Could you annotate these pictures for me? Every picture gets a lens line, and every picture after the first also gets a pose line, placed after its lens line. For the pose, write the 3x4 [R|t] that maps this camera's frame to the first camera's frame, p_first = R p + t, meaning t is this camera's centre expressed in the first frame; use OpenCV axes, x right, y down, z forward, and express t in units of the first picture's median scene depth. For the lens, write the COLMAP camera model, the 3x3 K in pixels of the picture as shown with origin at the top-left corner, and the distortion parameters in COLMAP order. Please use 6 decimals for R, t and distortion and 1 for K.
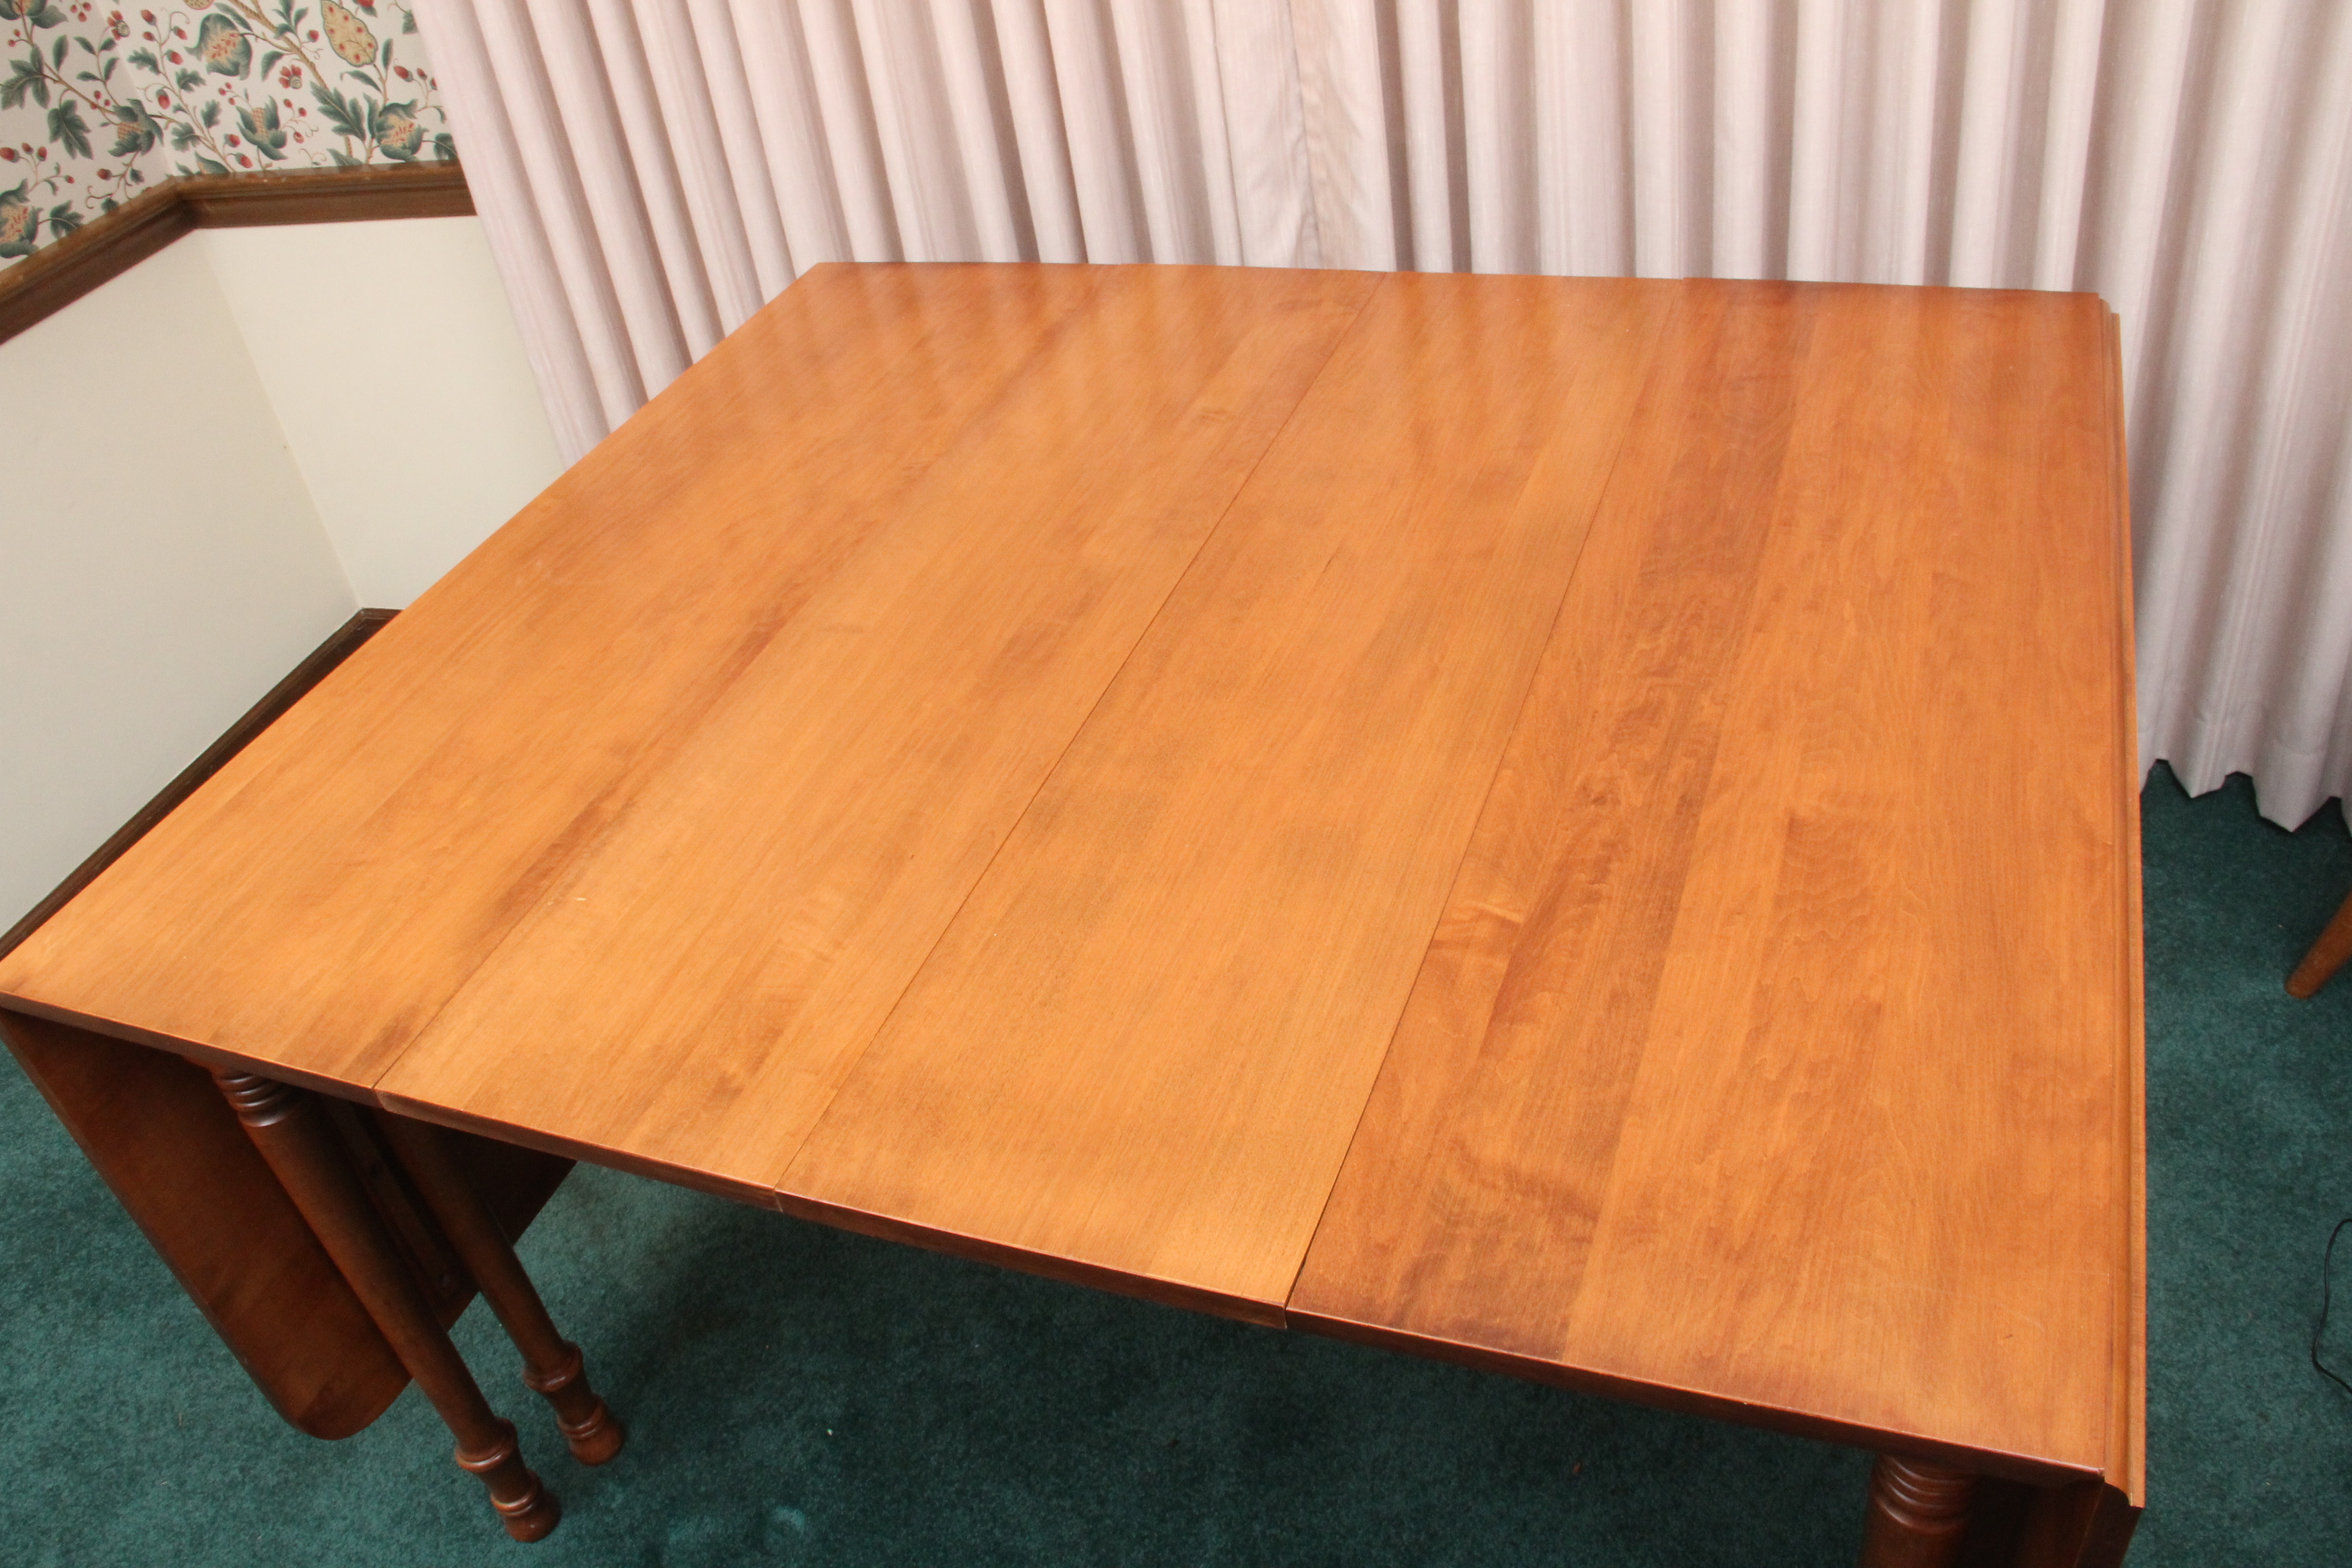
lens RADIAL K [[1936.6, 0, 1176.0], [0, 1936.6, 784.0], [0, 0, 1]] dist [-0.187790, 0.145398]
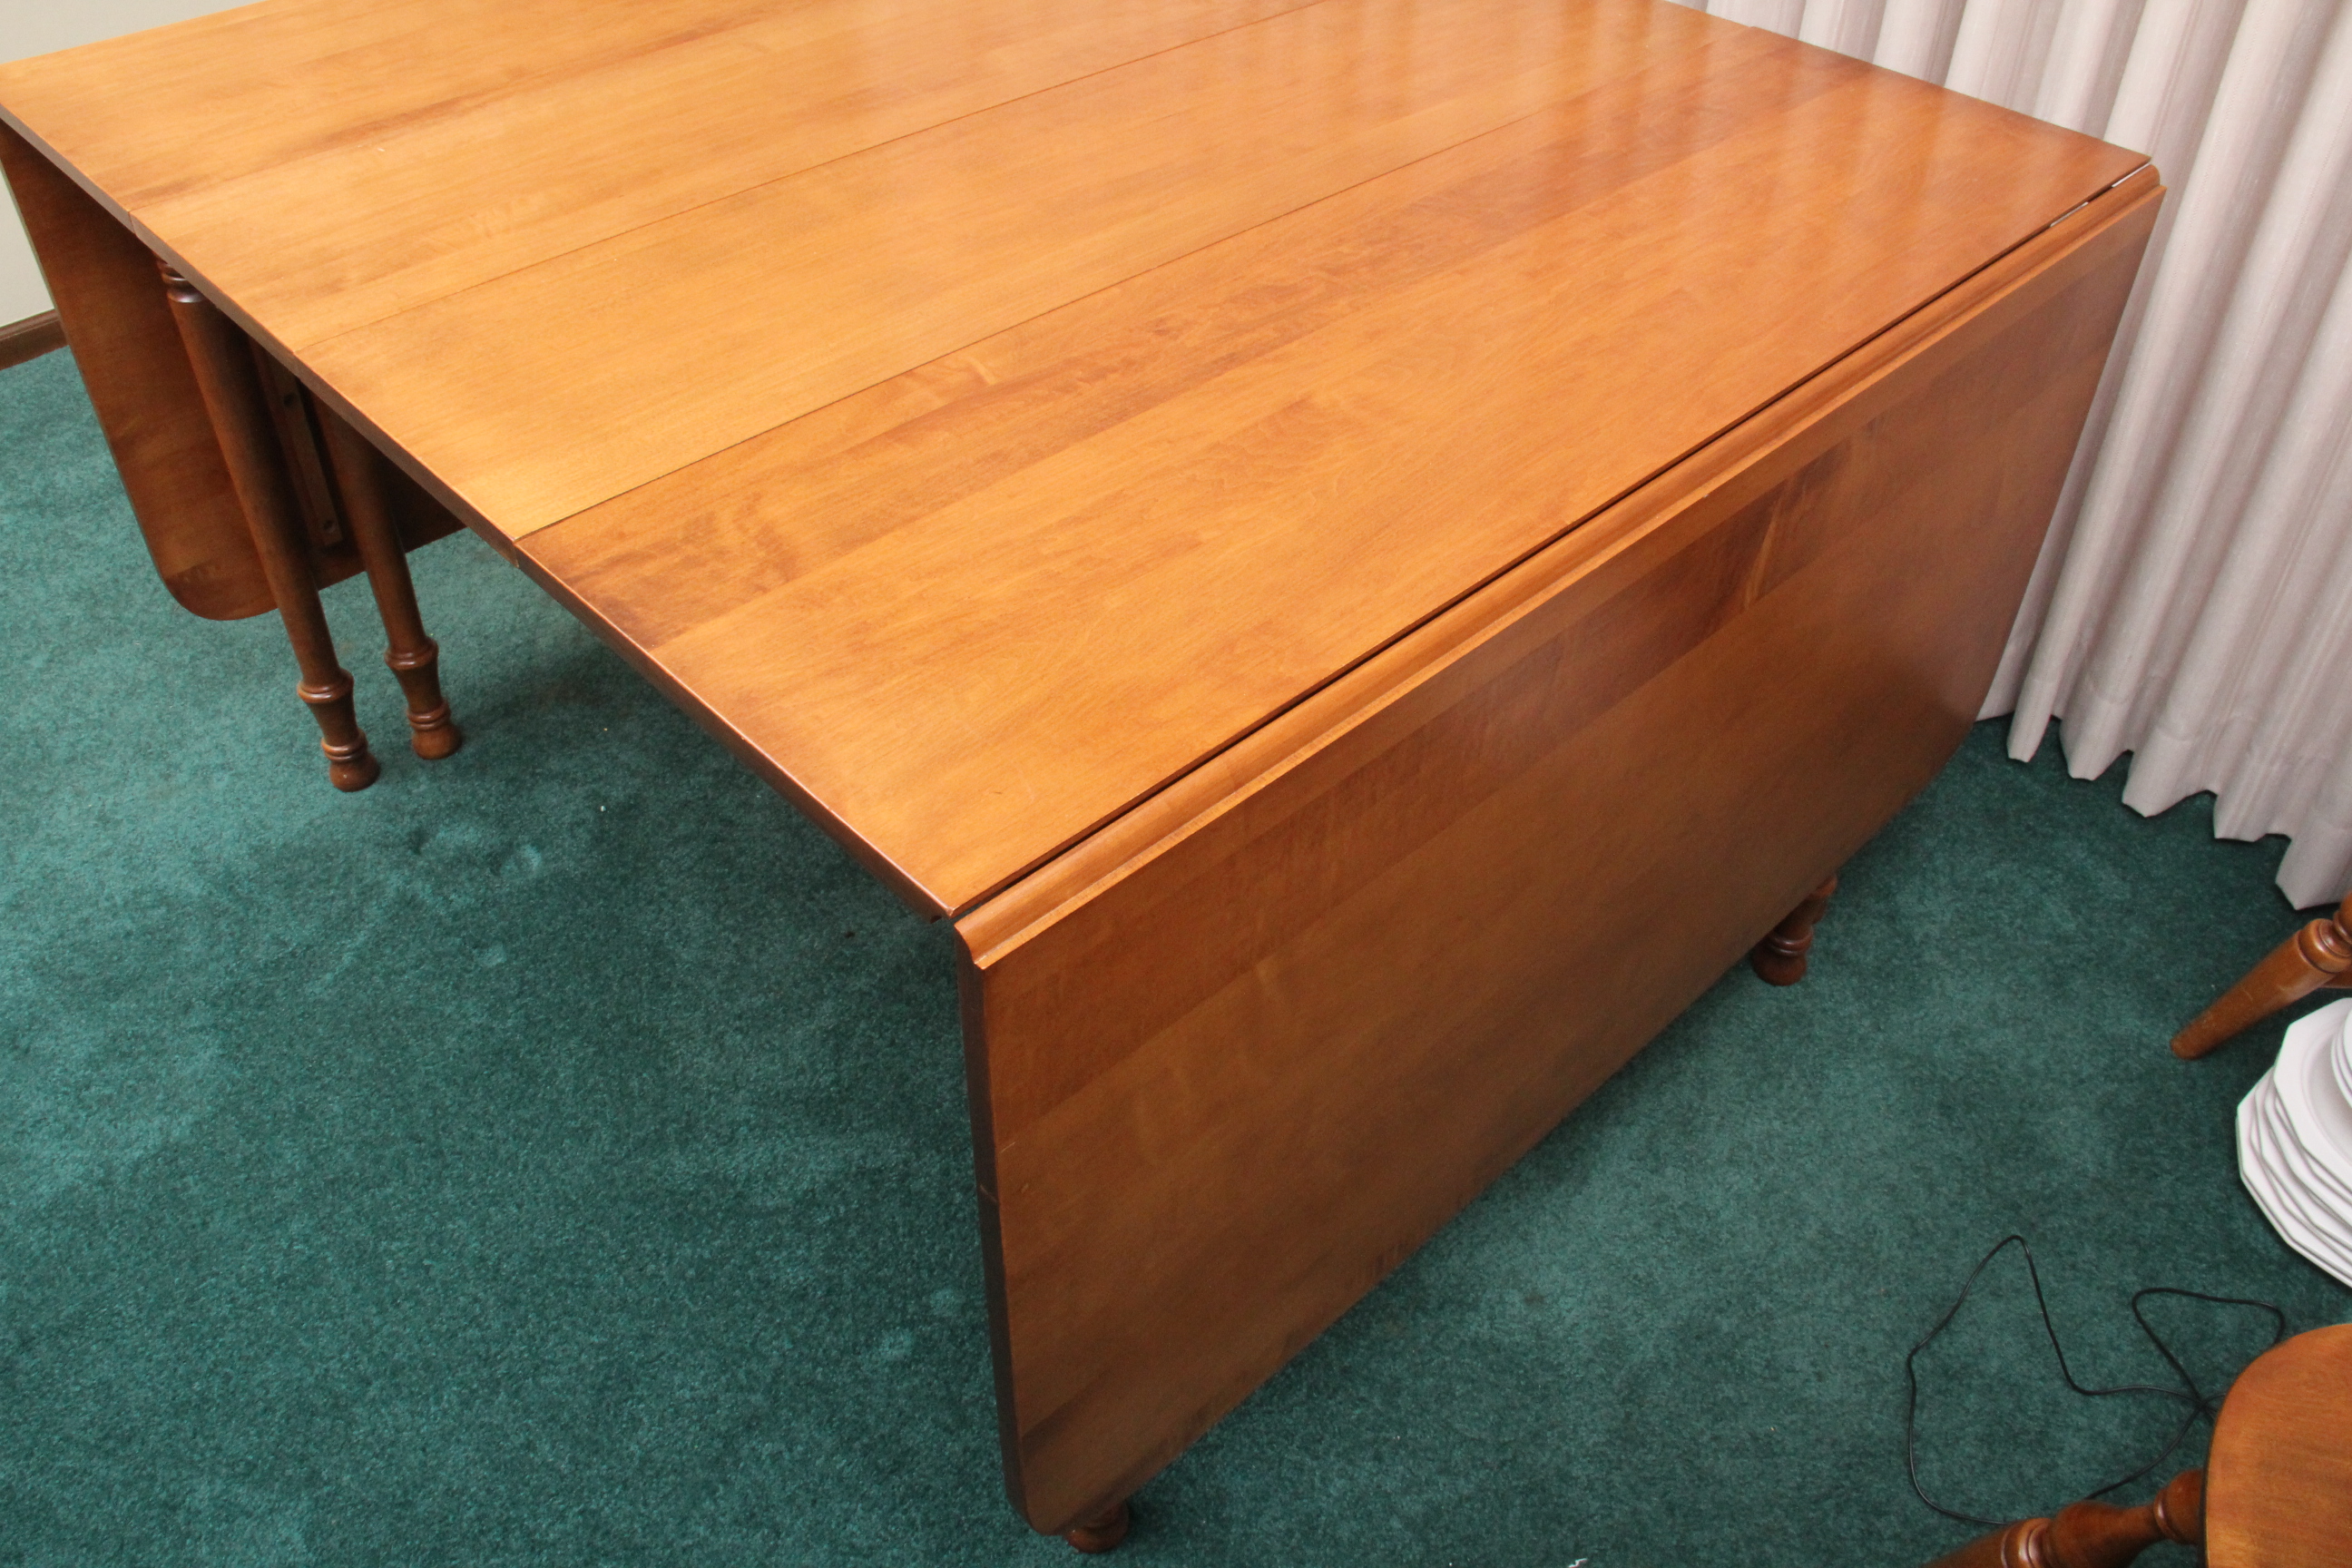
lens RADIAL K [[1937.4, 0, 1176.1], [0, 1937.4, 757.4], [0, 0, 1]] dist [-0.179727, 0.128200]
pose [[0.893475, 0.389226, -0.224068, 0.361034], [-0.369775, 0.920695, 0.124846, 0.056985], [0.254892, -0.028692, 0.966544, 0.017346]]
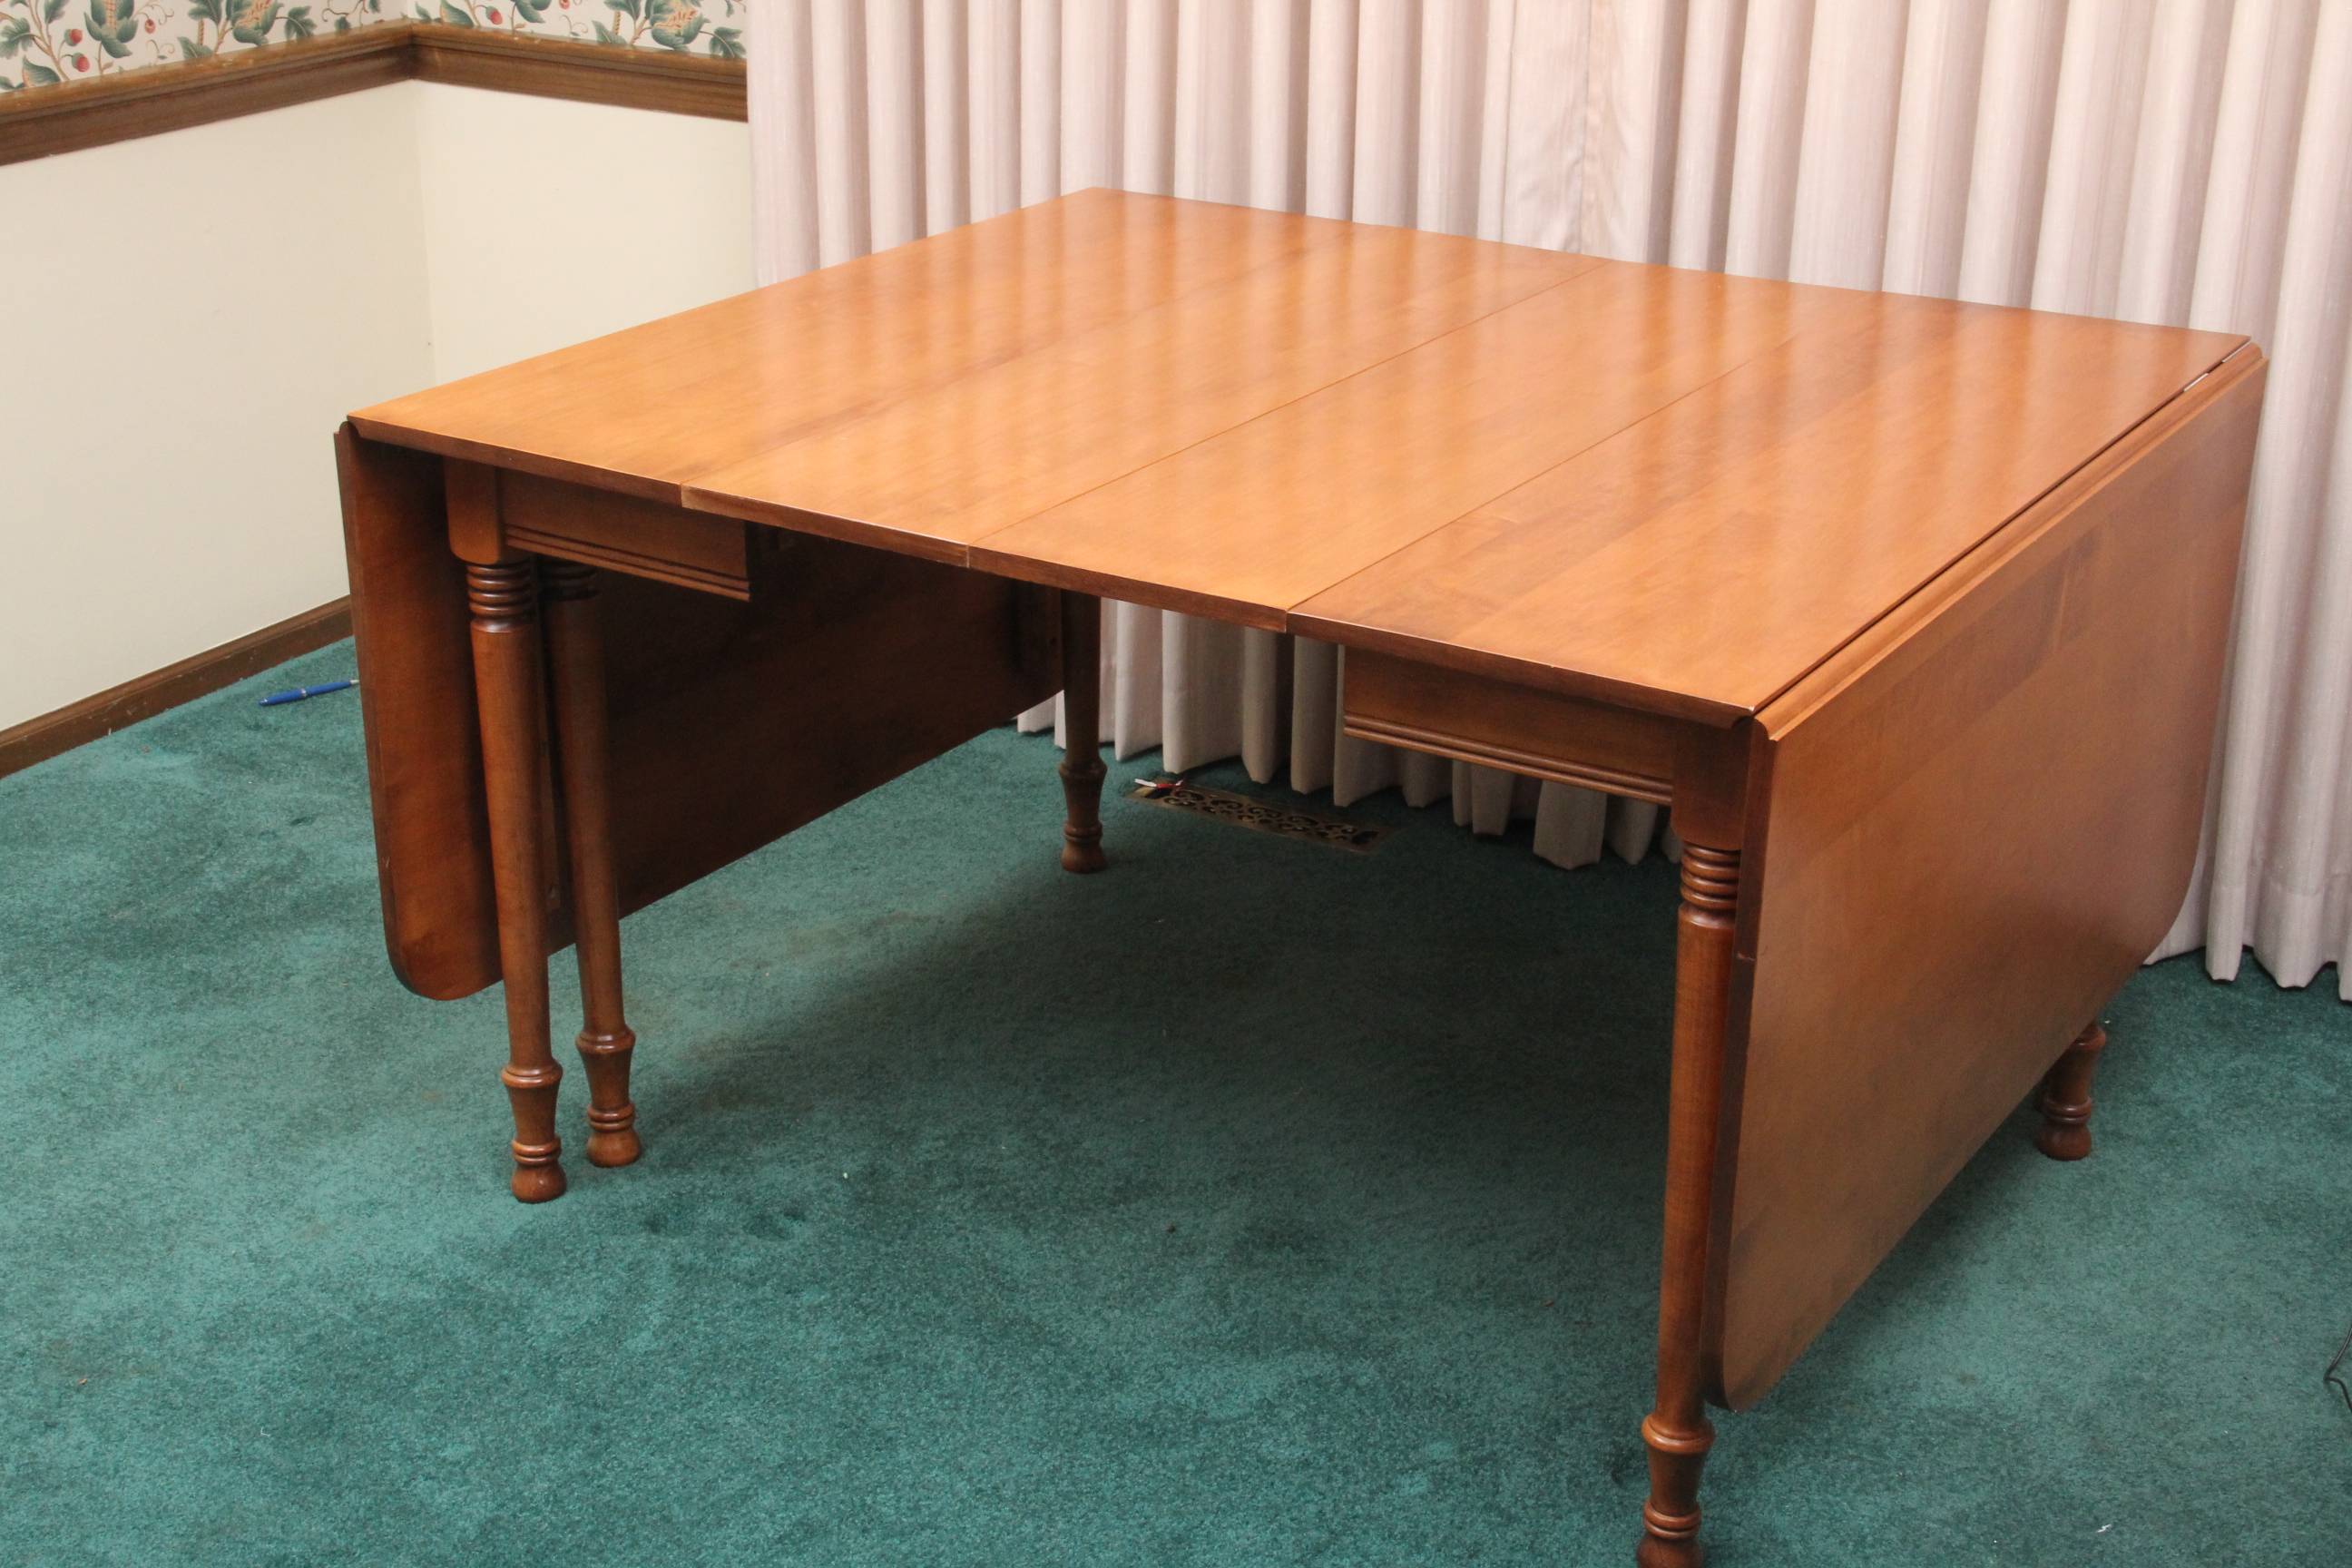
lens RADIAL K [[3492.2, 0, 1135.2], [0, 3492.2, 792.5], [0, 0, 1]] dist [0.135009, 0.127220]
pose [[0.970389, 0.205809, -0.126443, 0.170508], [-0.231490, 0.941869, -0.243506, 0.590898], [0.068977, 0.265566, 0.961622, -0.889970]]
